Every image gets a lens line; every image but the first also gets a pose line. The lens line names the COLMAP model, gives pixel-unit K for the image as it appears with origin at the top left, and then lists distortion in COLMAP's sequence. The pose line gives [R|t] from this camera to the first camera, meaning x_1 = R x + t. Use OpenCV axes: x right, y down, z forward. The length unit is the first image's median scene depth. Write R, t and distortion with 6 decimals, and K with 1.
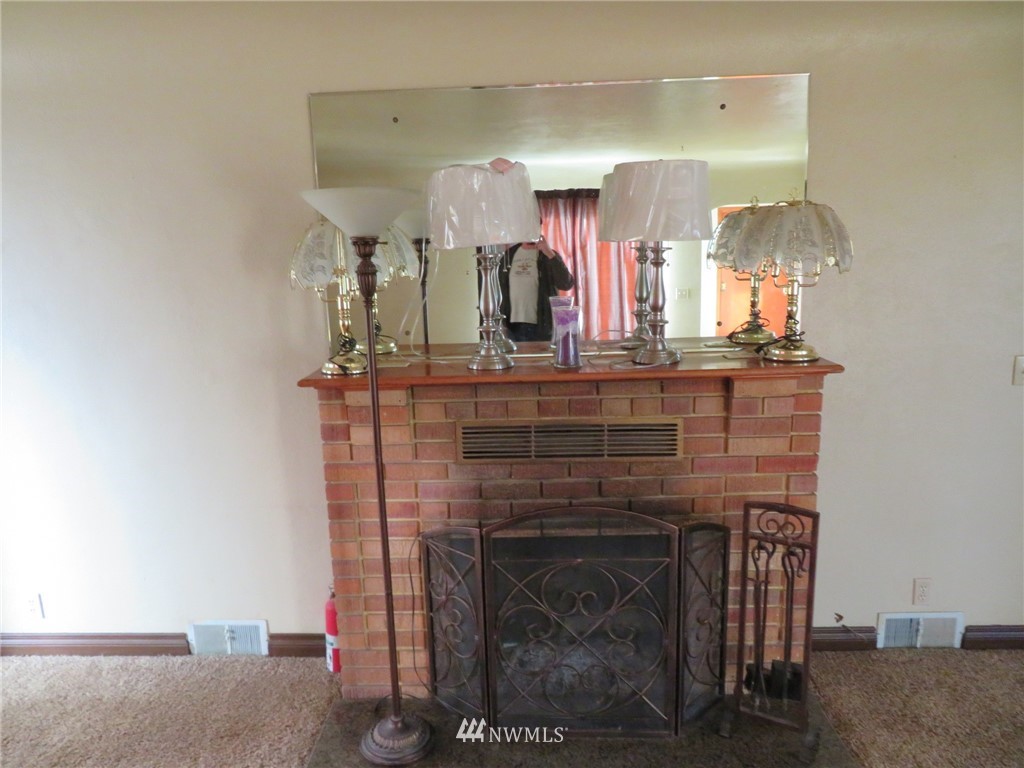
lens RADIAL K [[727.9, 0, 512.0], [0, 727.9, 384.0], [0, 0, 1]] dist [-0.012251, 0.005969]
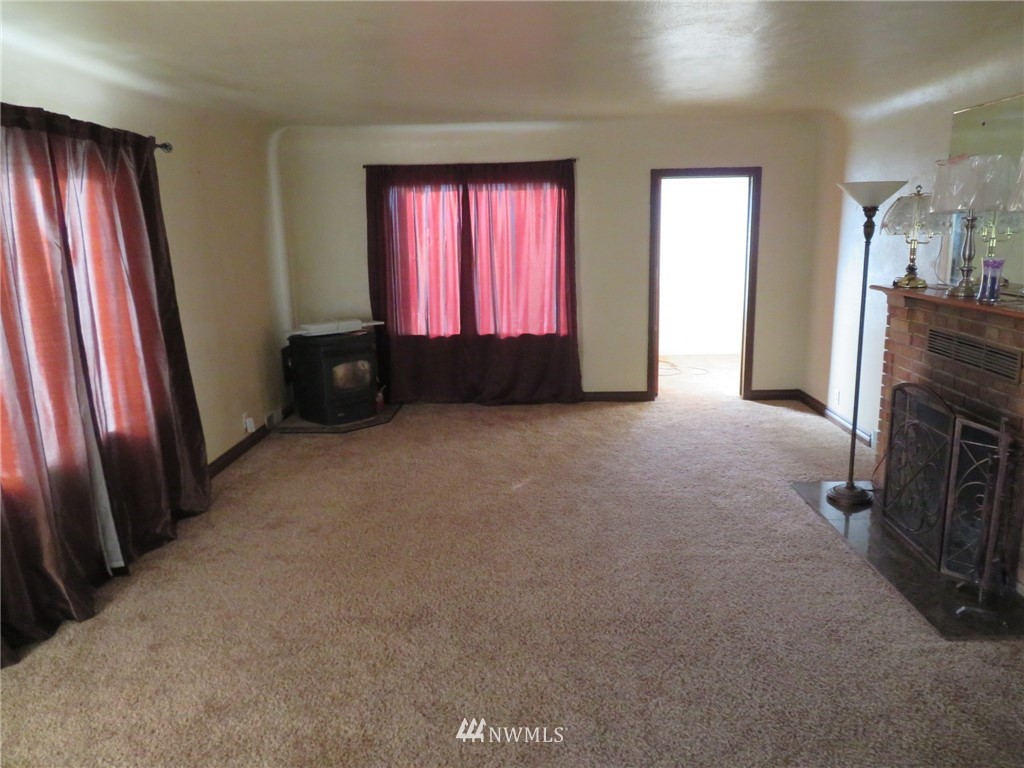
lens RADIAL K [[727.9, 0, 512.0], [0, 727.9, 384.0], [0, 0, 1]] dist [-0.012251, 0.005969]
pose [[0.006238, 0.245569, -0.969359, 1.451756], [-0.172194, 0.955162, 0.240865, -0.048345], [0.985043, 0.165415, 0.048244, 0.070003]]
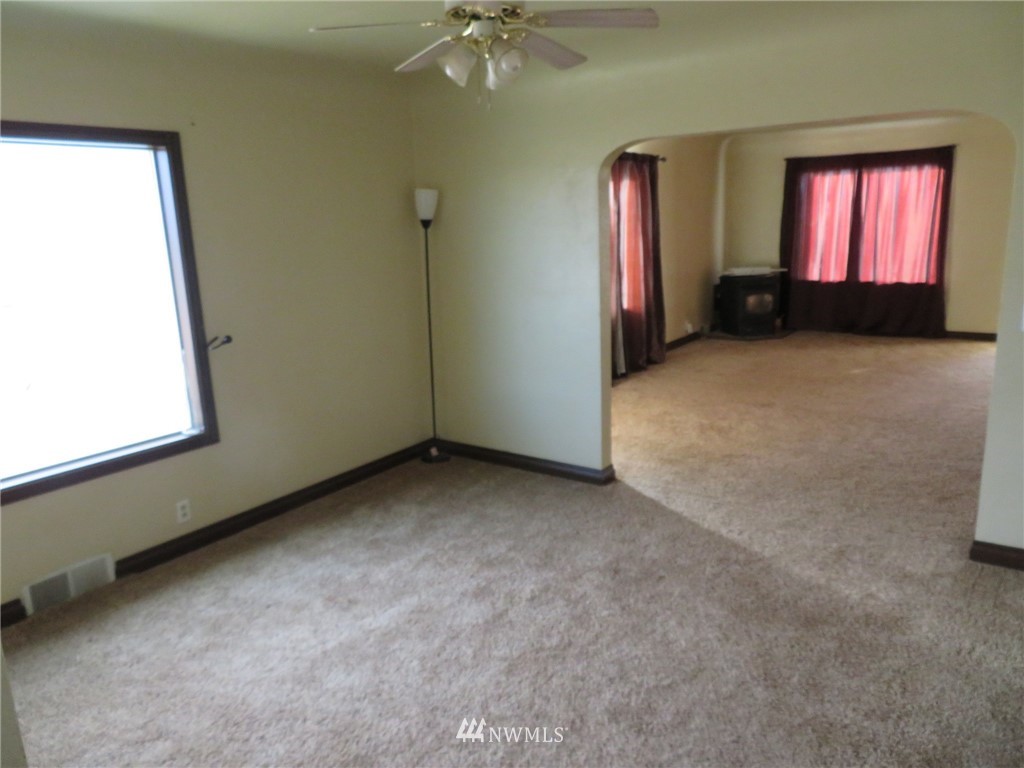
lens RADIAL K [[727.9, 0, 512.0], [0, 727.9, 384.0], [0, 0, 1]] dist [-0.012251, 0.005969]
pose [[-0.543700, 0.240293, -0.804145, 2.535190], [-0.105795, 0.930872, 0.349692, -0.137589], [0.832585, 0.275202, -0.480693, 0.412733]]
